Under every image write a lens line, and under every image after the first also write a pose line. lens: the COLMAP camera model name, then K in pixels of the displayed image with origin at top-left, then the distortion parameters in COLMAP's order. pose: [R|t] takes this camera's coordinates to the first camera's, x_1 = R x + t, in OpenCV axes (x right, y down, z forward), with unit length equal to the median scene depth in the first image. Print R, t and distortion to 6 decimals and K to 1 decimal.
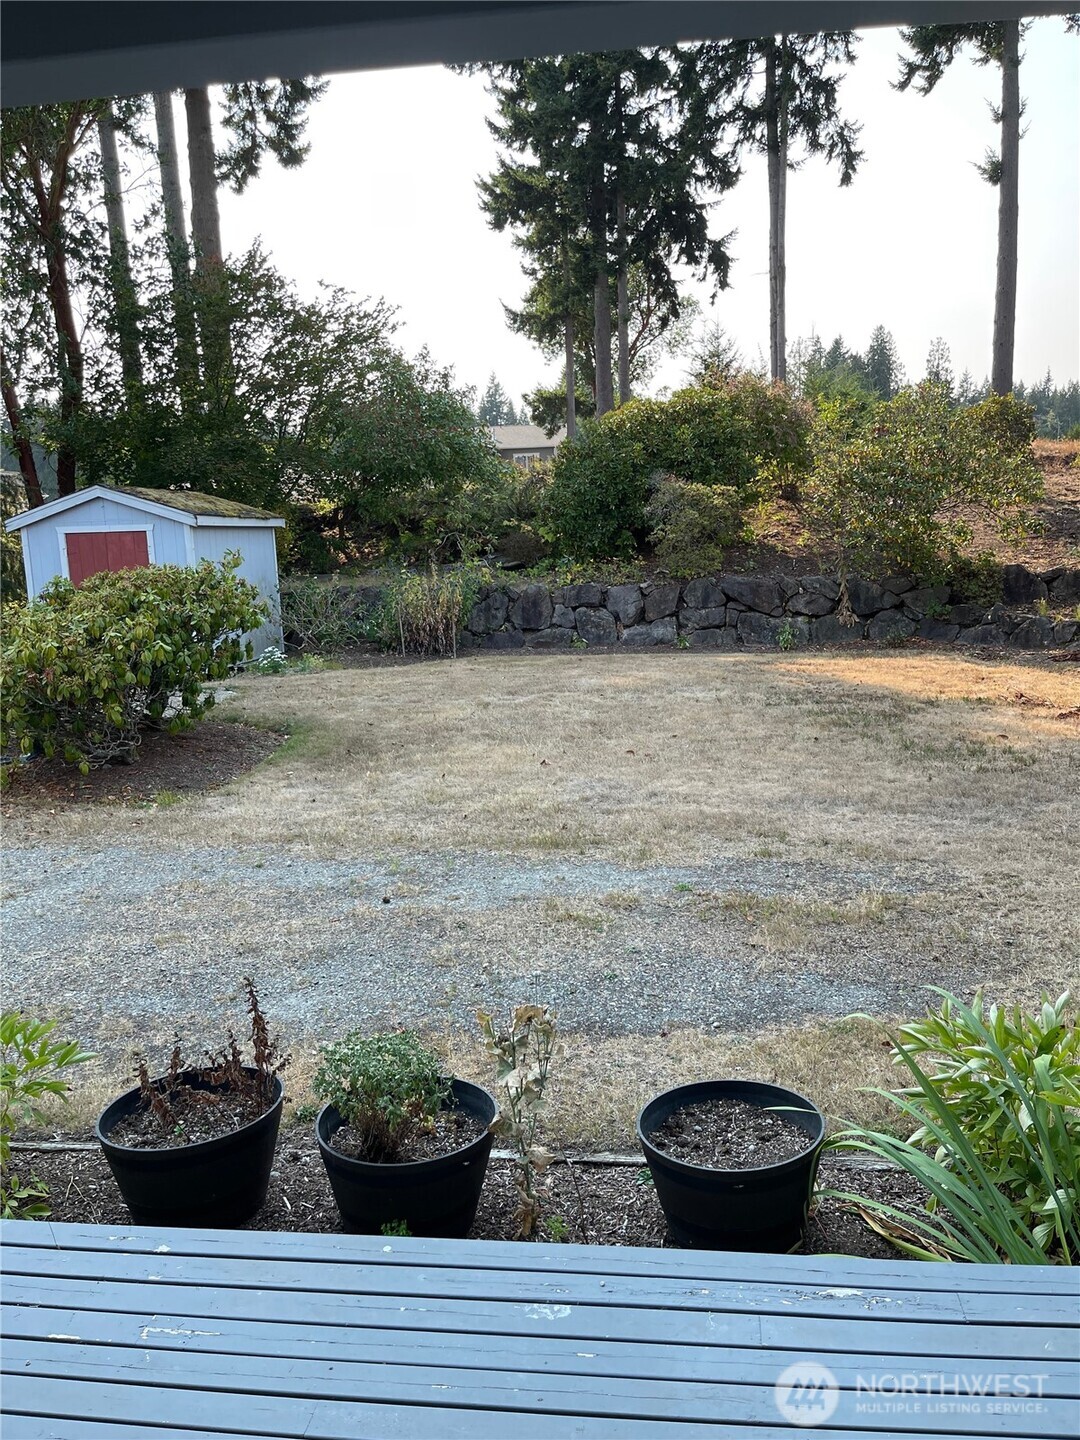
lens RADIAL K [[1105.9, 0, 563.1], [0, 1105.9, 717.4], [0, 0, 1]] dist [0.057513, -0.087244]
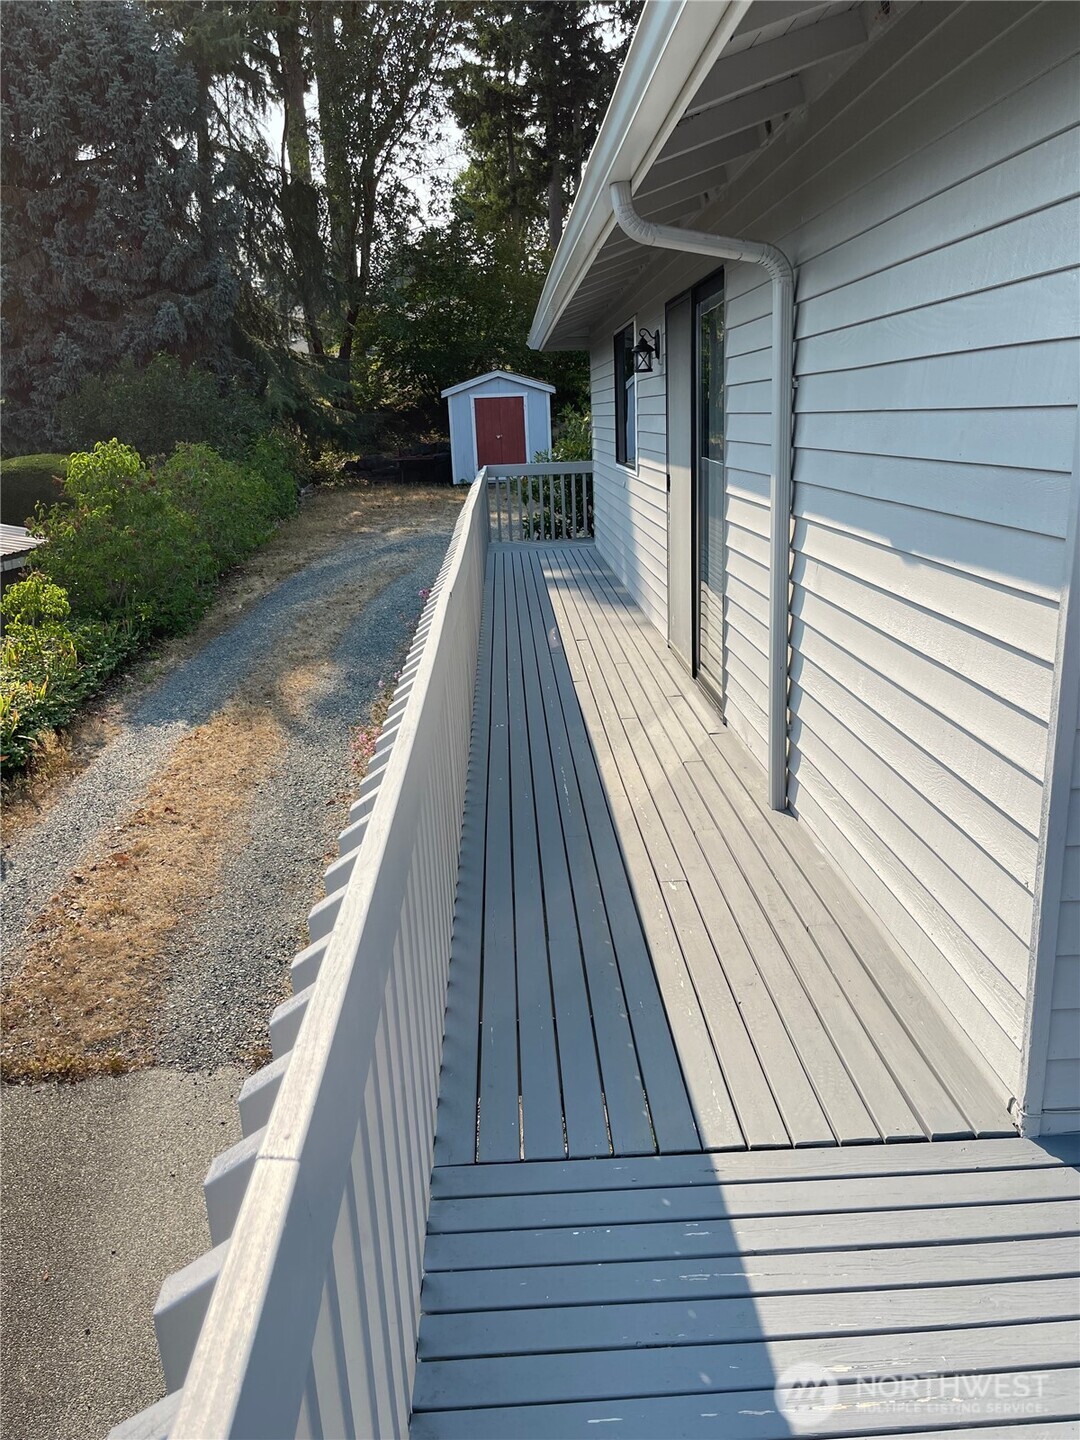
lens RADIAL K [[1105.9, 0, 544.4], [0, 1105.9, 716.7], [0, 0, 1]] dist [0.057513, -0.087244]
pose [[0.988663, -0.046627, 0.142729, -0.917982], [0.030218, 0.992901, 0.115045, 0.196280], [-0.147080, -0.109428, 0.983053, -1.149991]]
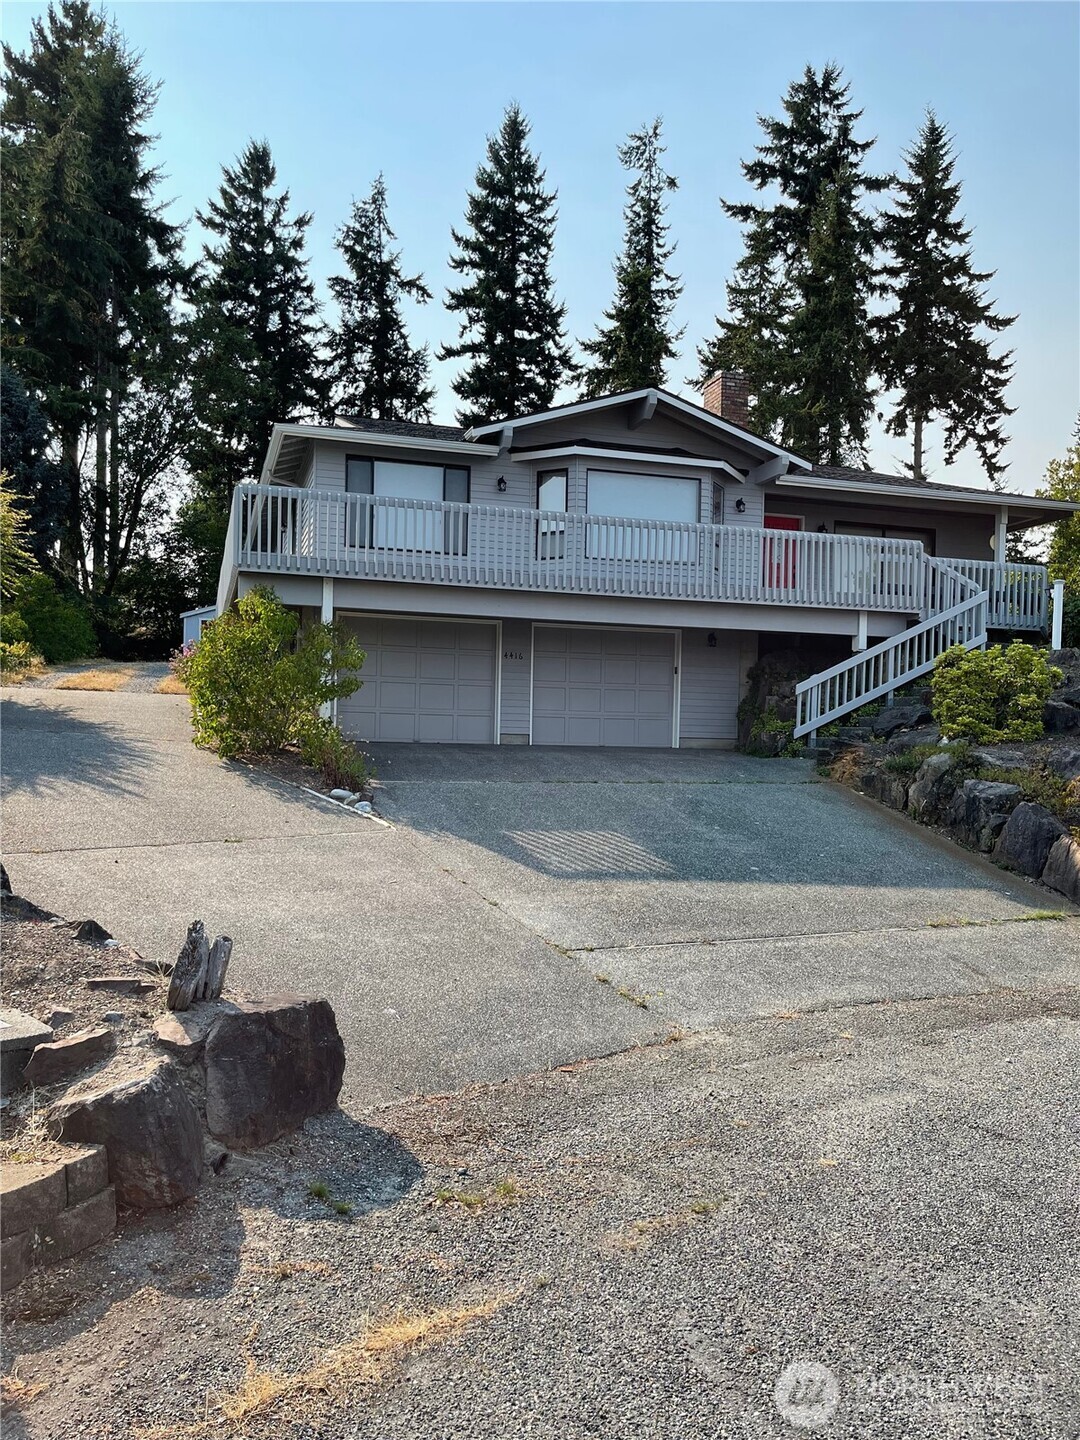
lens RADIAL K [[1105.9, 0, 532.3], [0, 1105.9, 724.3], [0, 0, 1]] dist [0.057513, -0.087244]
pose [[0.917007, 0.057319, 0.394730, -1.152923], [0.010729, 0.985718, -0.168062, 0.832794], [-0.398726, 0.158349, 0.903296, -2.626084]]
